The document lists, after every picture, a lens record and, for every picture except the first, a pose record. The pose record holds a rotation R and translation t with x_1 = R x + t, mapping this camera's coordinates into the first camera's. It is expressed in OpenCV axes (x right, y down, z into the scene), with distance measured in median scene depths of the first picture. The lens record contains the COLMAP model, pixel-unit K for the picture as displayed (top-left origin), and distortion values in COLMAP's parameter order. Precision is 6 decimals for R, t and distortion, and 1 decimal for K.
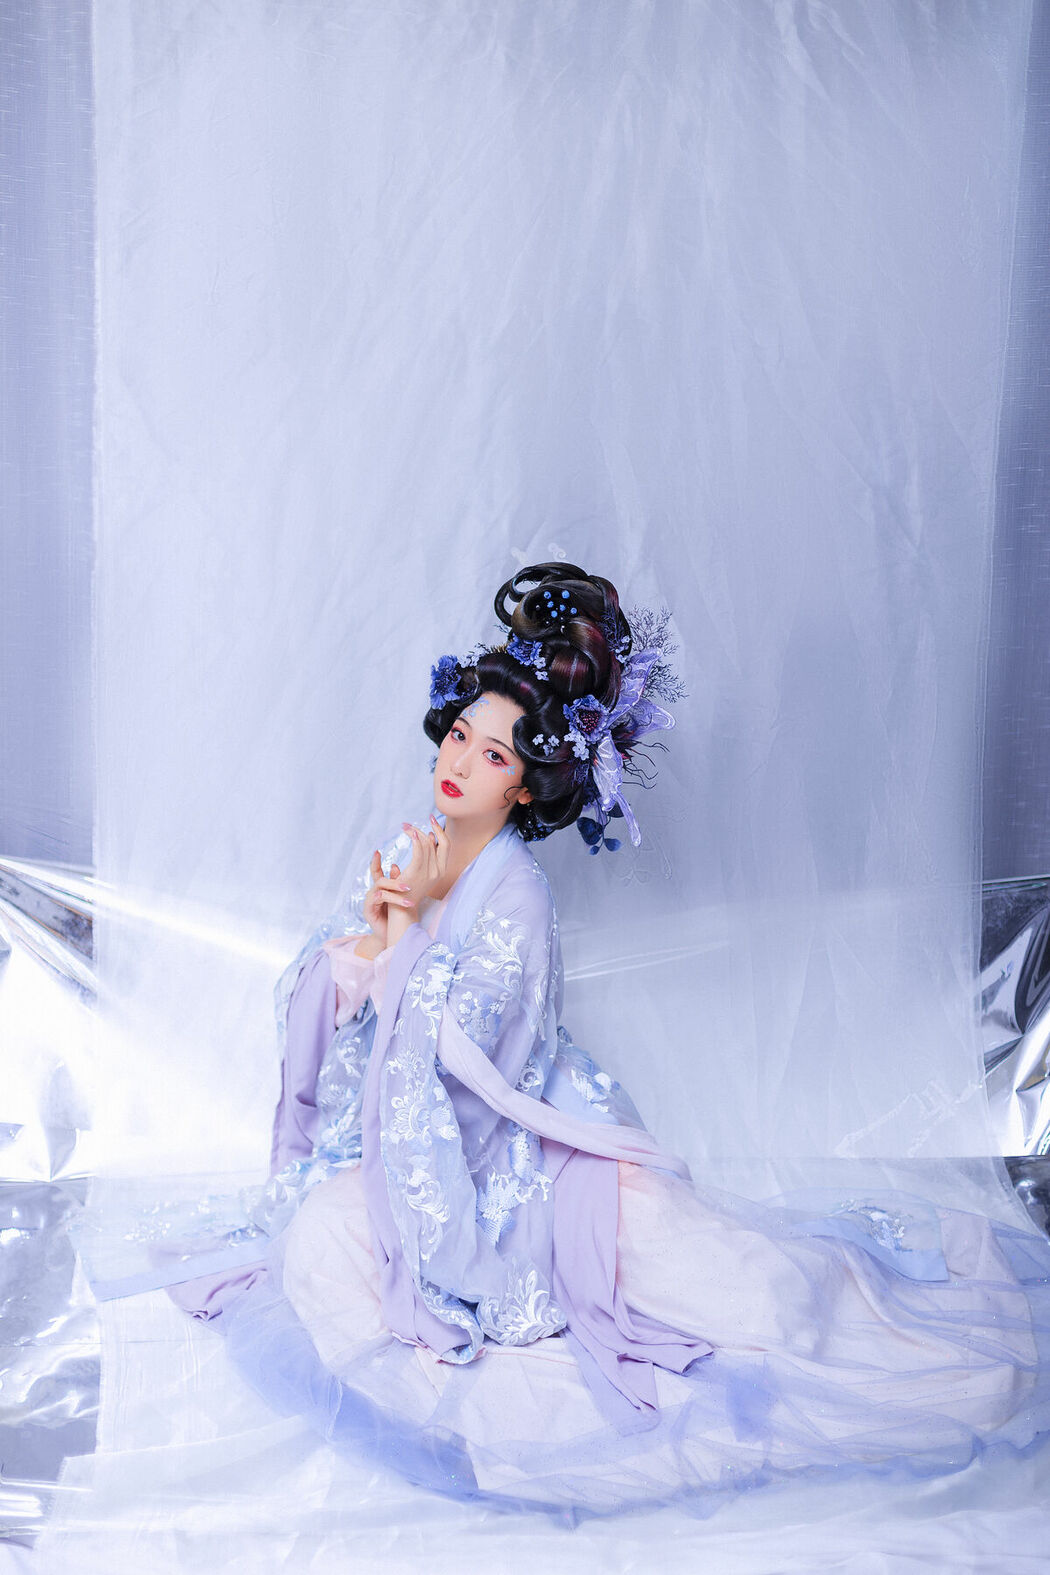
lens RADIAL K [[2639.7, 0, 525.0], [0, 2639.7, 787.5], [0, 0, 1]] dist [-0.003095, -0.080077]
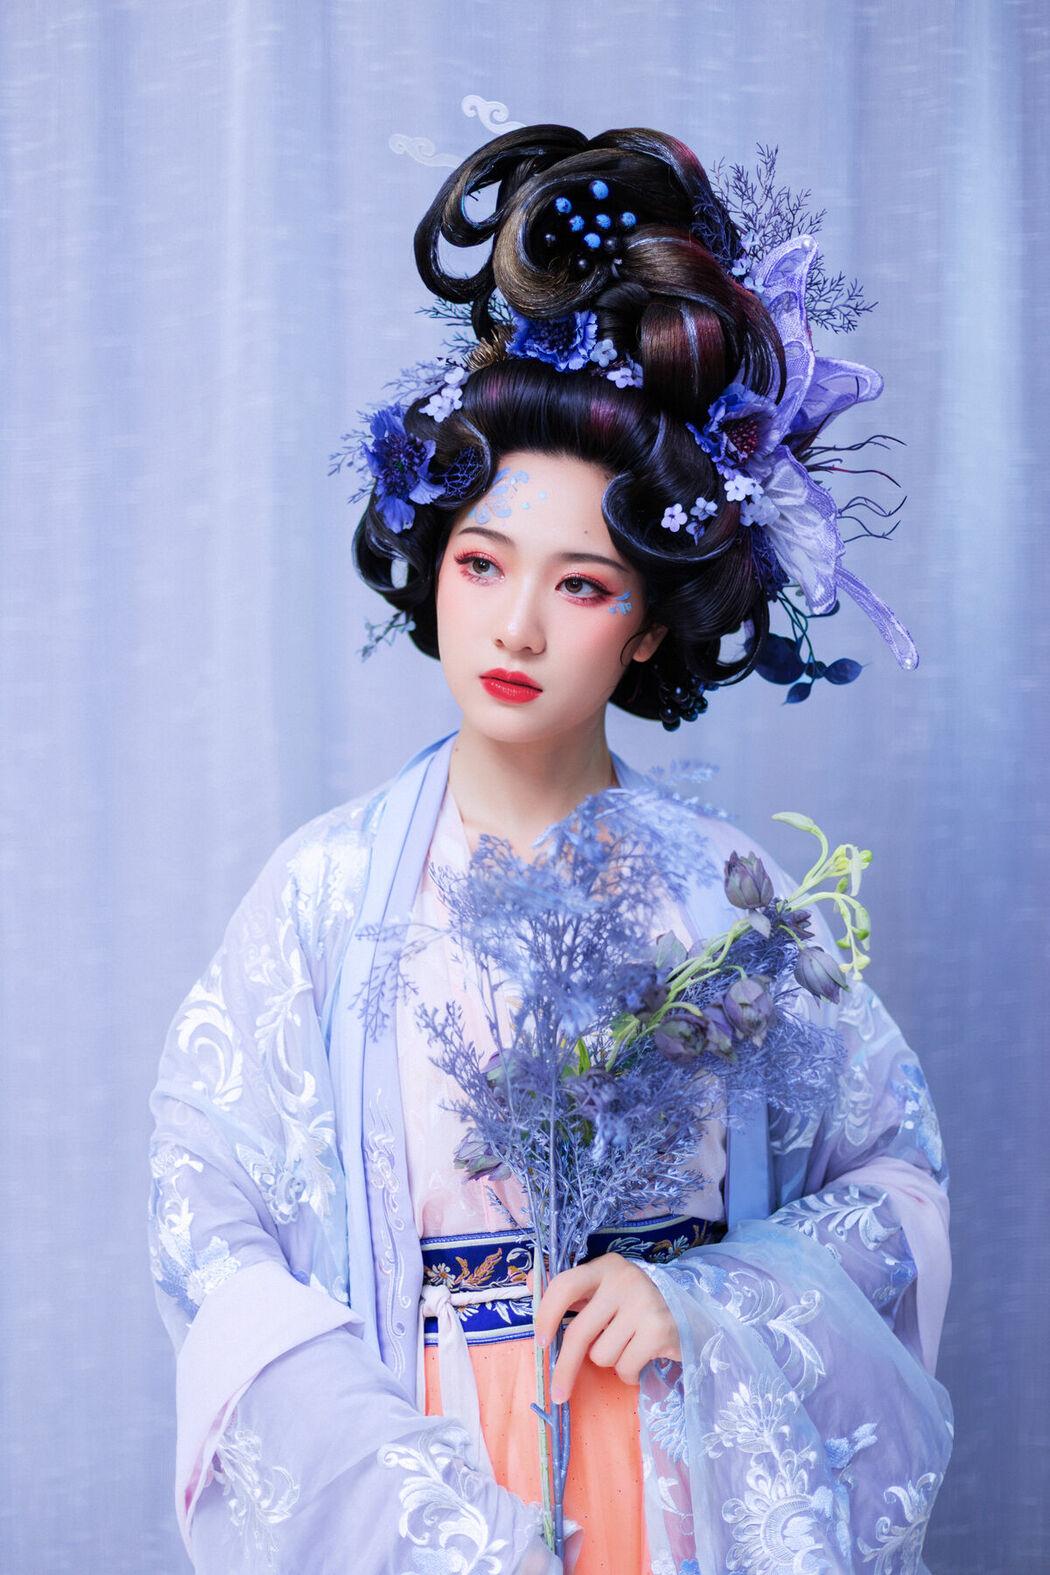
lens RADIAL K [[2639.7, 0, 525.0], [0, 2639.7, 787.5], [0, 0, 1]] dist [-0.003095, -0.080077]
pose [[0.902251, -0.369955, 0.221532, -0.132522], [0.331885, 0.923780, 0.191002, -0.069122], [-0.275309, -0.098809, 0.956264, 0.566542]]
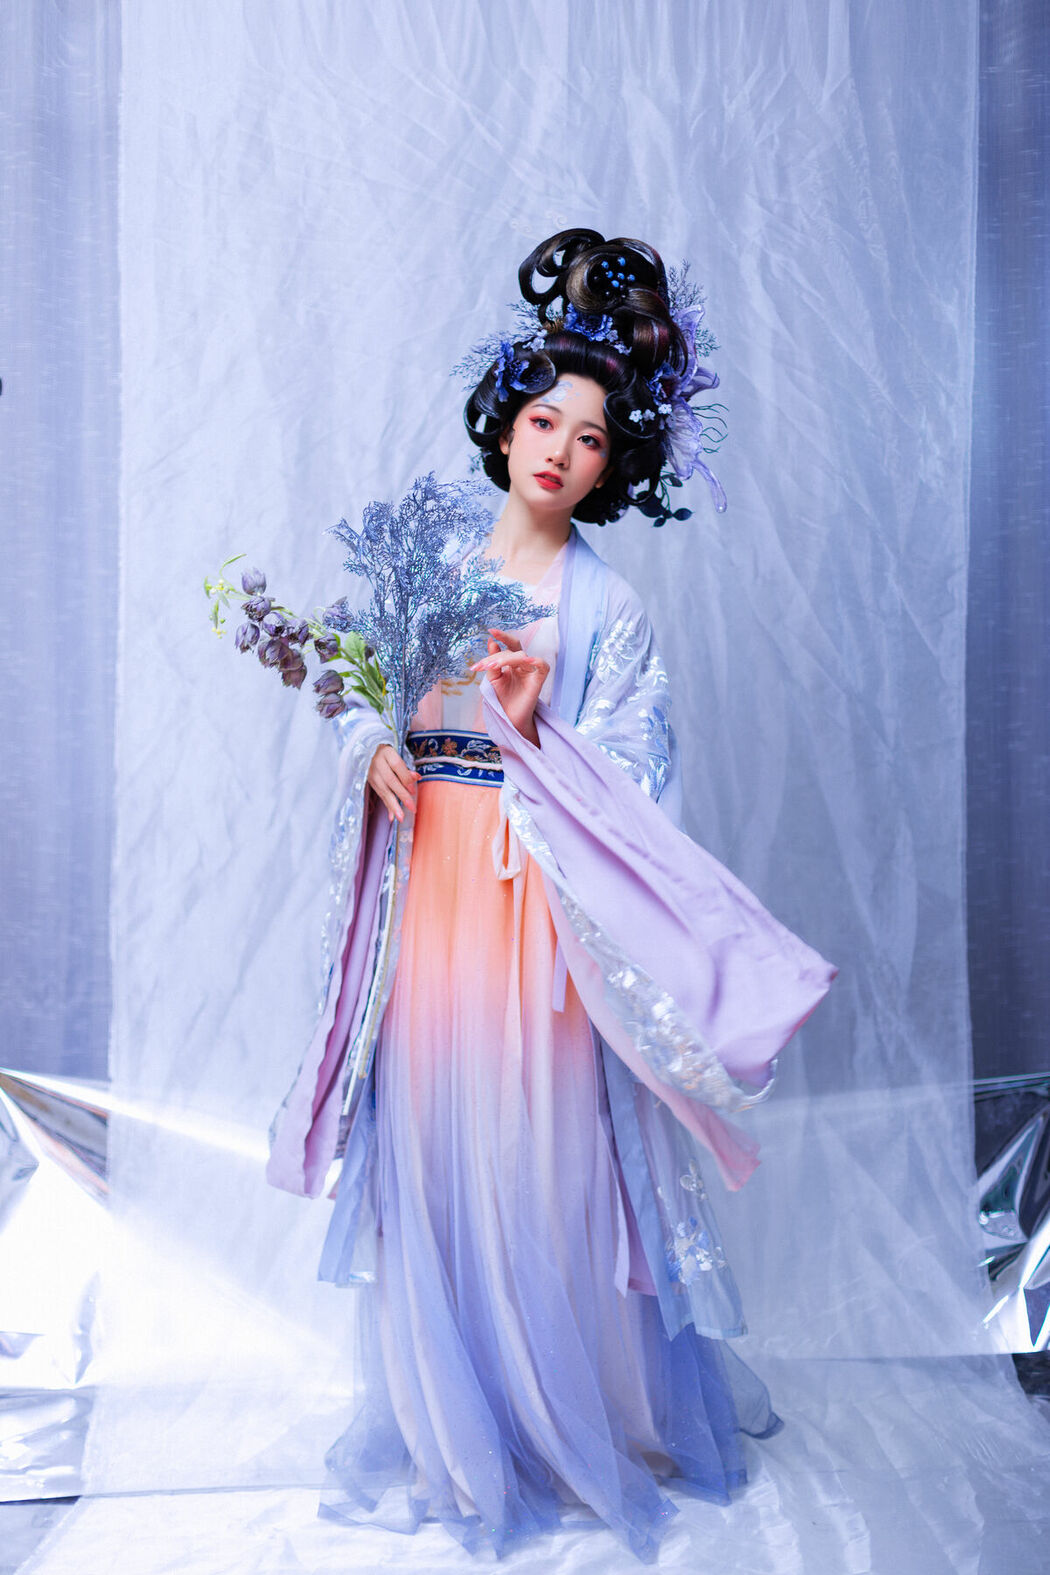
lens RADIAL K [[2639.7, 0, 525.0], [0, 2639.7, 787.5], [0, 0, 1]] dist [-0.003095, -0.080077]
pose [[0.865714, -0.208583, 0.455009, -0.490241], [0.146567, 0.974828, 0.168012, -0.053108], [-0.478600, -0.078761, 0.874494, 0.165081]]
